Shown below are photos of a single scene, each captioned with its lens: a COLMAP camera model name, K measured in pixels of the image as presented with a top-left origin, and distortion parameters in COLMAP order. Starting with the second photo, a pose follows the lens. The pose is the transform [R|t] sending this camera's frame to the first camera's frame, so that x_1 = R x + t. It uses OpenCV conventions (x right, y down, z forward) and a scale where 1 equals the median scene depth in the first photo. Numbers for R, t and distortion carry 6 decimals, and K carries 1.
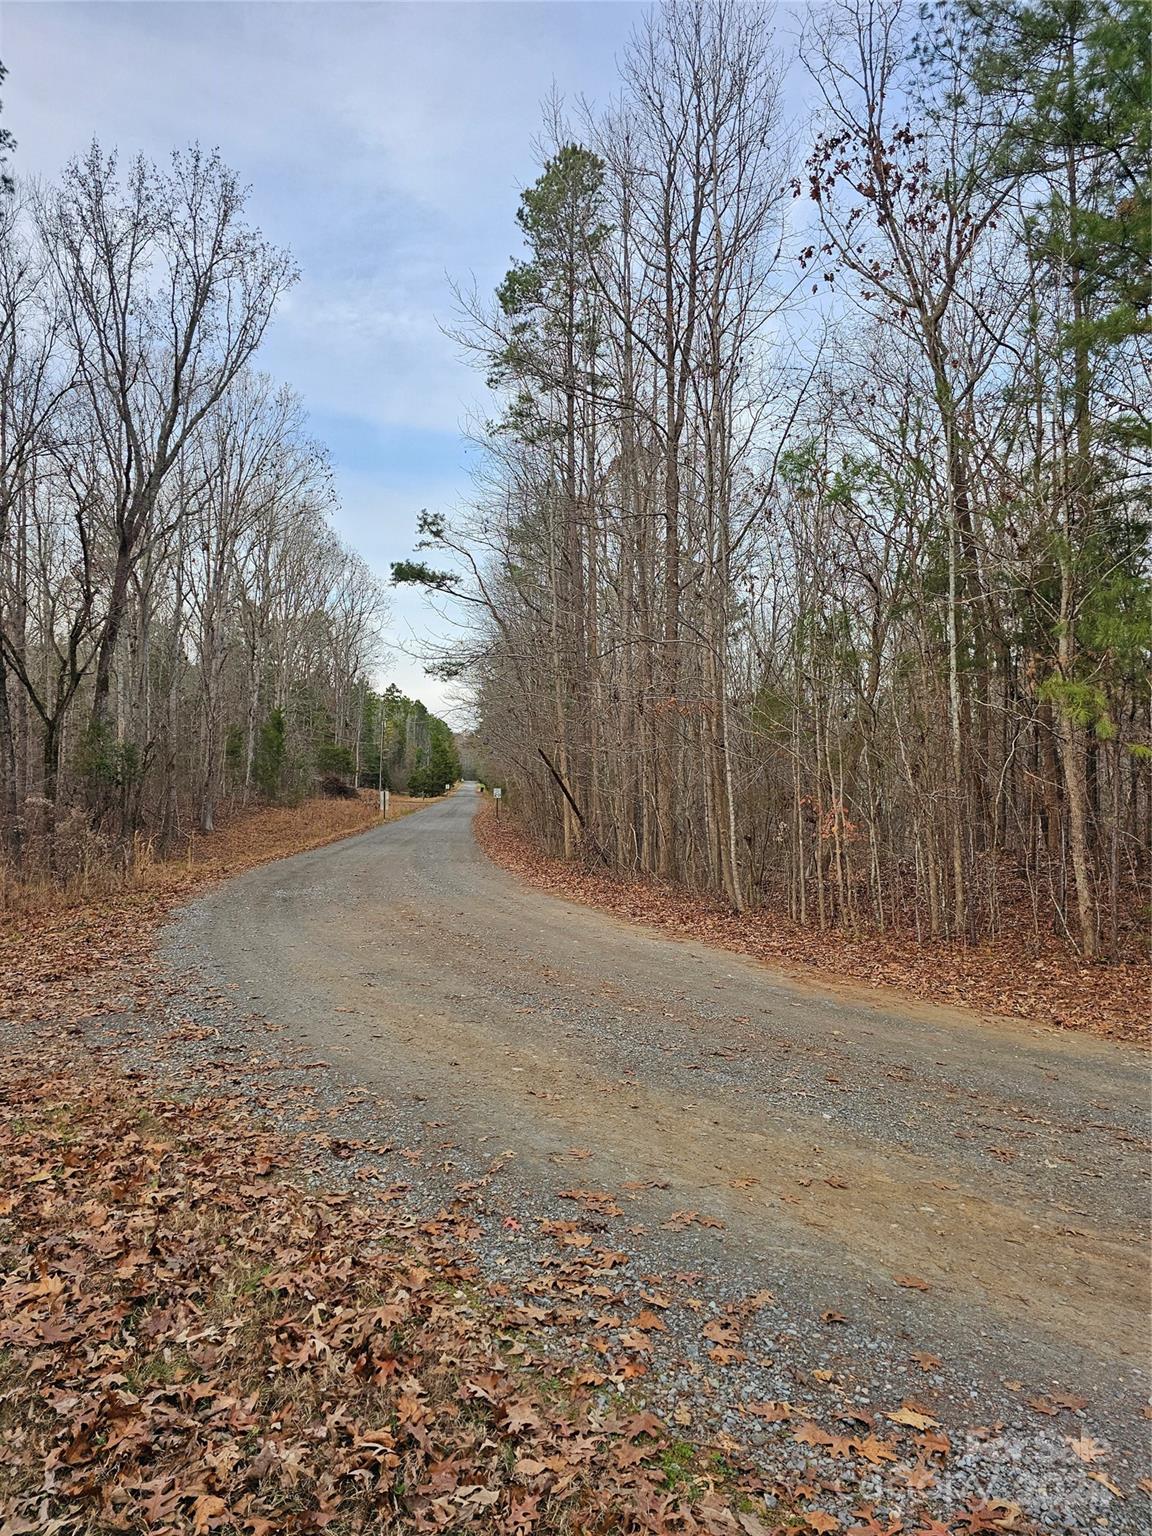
lens RADIAL K [[1030.9, 0, 576.0], [0, 1030.9, 768.0], [0, 0, 1]] dist [0.075010, -0.061577]
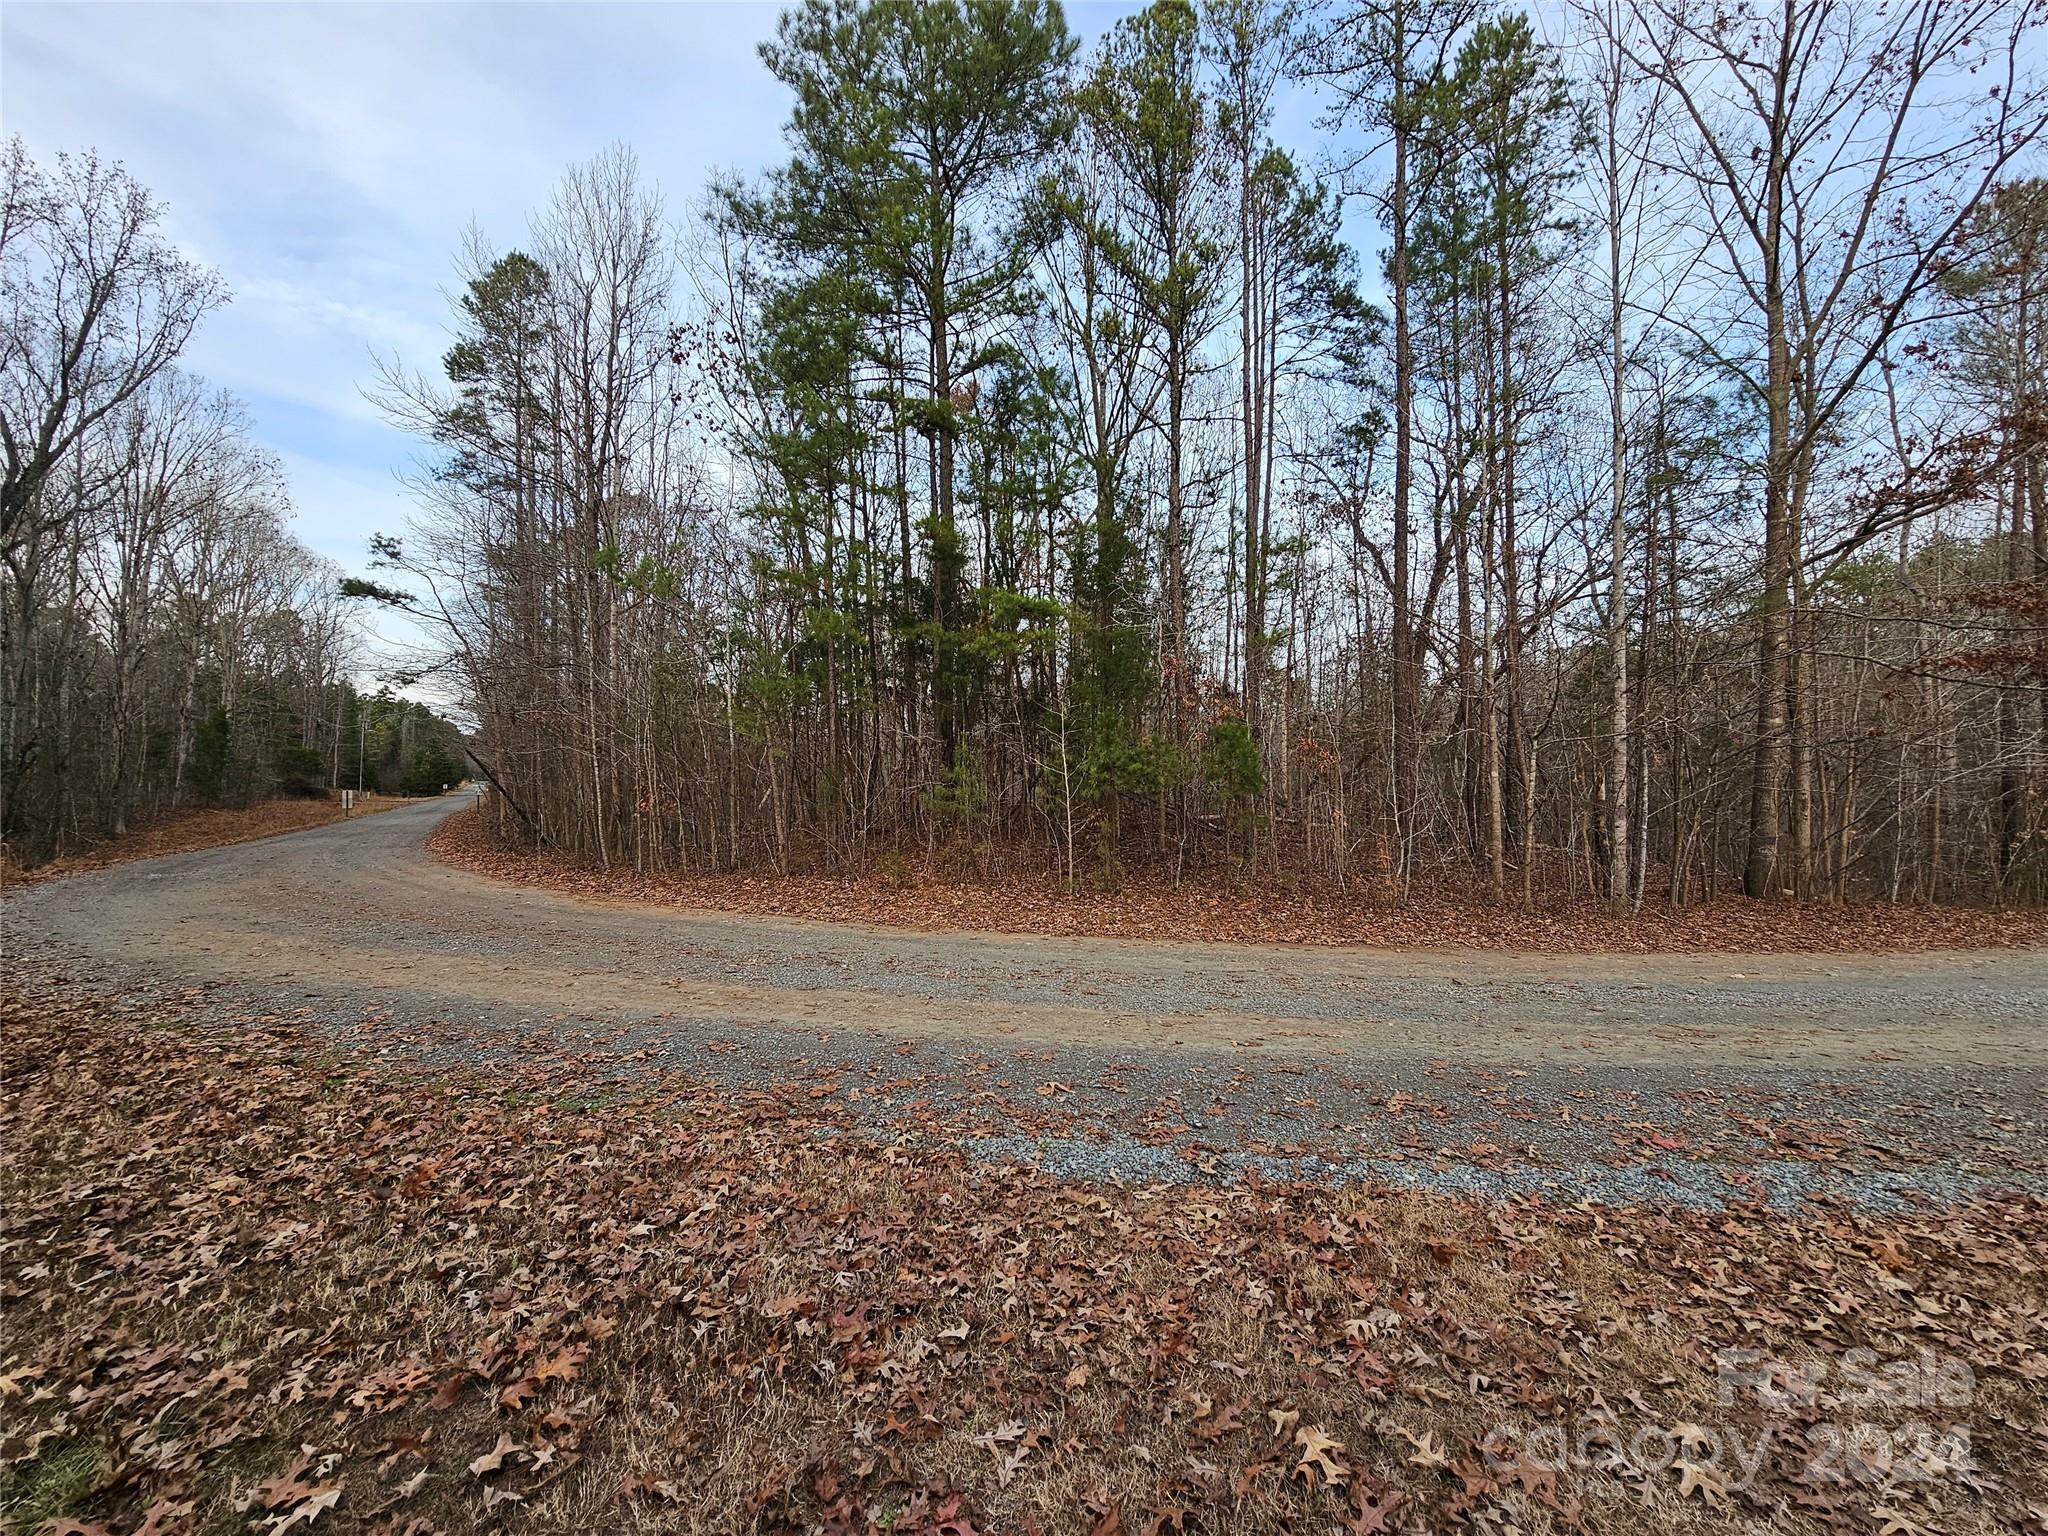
lens RADIAL K [[839.0, 0, 1032.9], [0, 839.0, 763.7], [0, 0, 1]] dist [-0.000490, -0.000995]
pose [[0.889875, -0.004081, 0.456186, 0.117163], [0.005908, 0.999979, -0.002579, 0.004166], [-0.456166, 0.004990, 0.889881, -0.191540]]
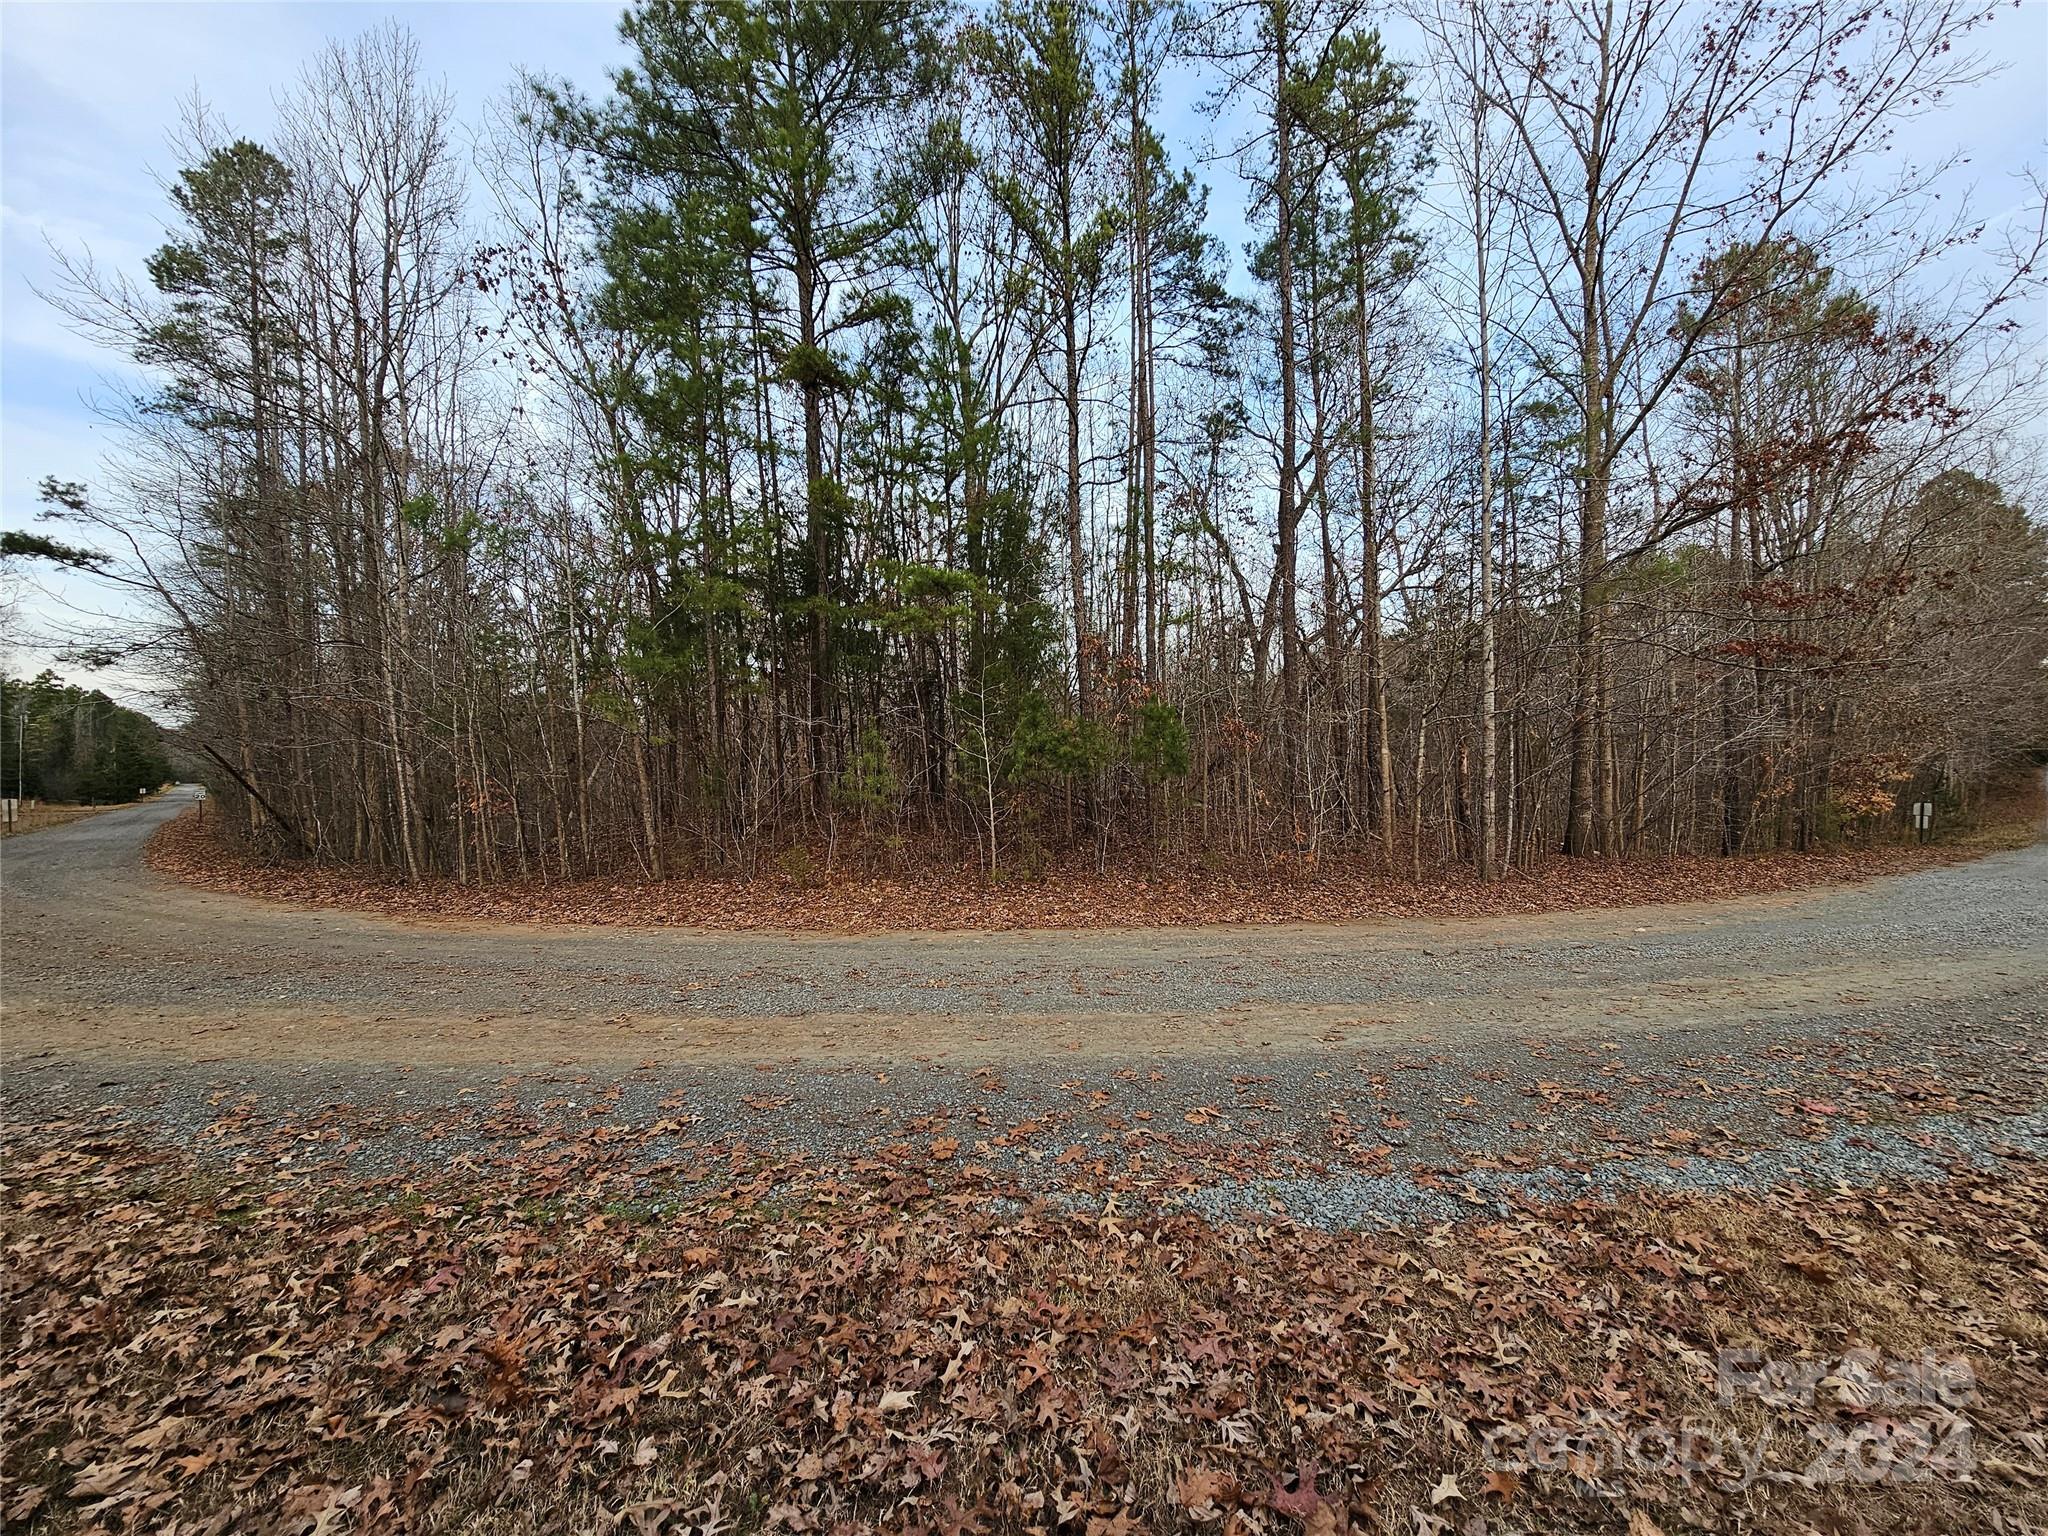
lens RADIAL K [[839.0, 0, 1032.9], [0, 839.0, 763.7], [0, 0, 1]] dist [-0.000490, -0.000995]
pose [[0.775290, -0.029012, 0.630939, 0.079679], [0.023657, 0.999577, 0.016893, 0.004581], [-0.631162, 0.001829, 0.775648, -0.131622]]
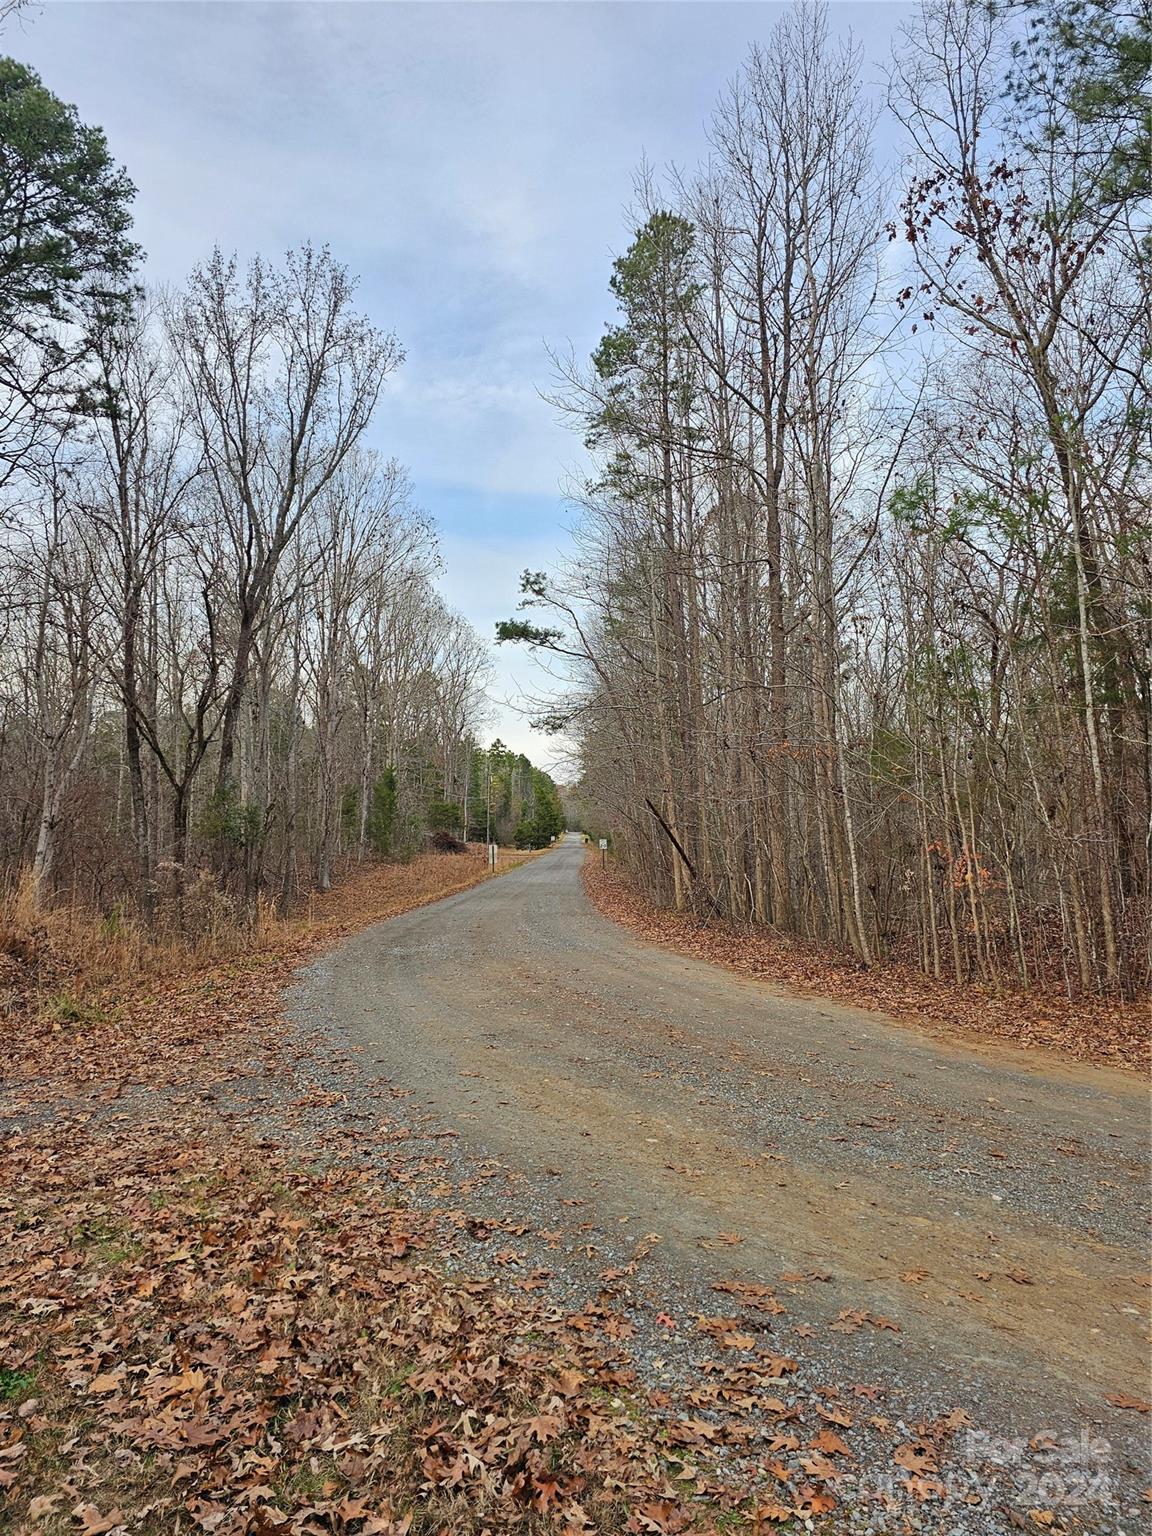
lens RADIAL K [[1028.9, 0, 575.6], [0, 1028.9, 757.8], [0, 0, 1]] dist [0.080107, -0.065224]
pose [[0.994483, -0.033138, -0.099525, -0.005142], [0.027200, 0.997802, -0.060434, -0.001088], [0.101308, 0.057393, 0.993198, 0.006691]]
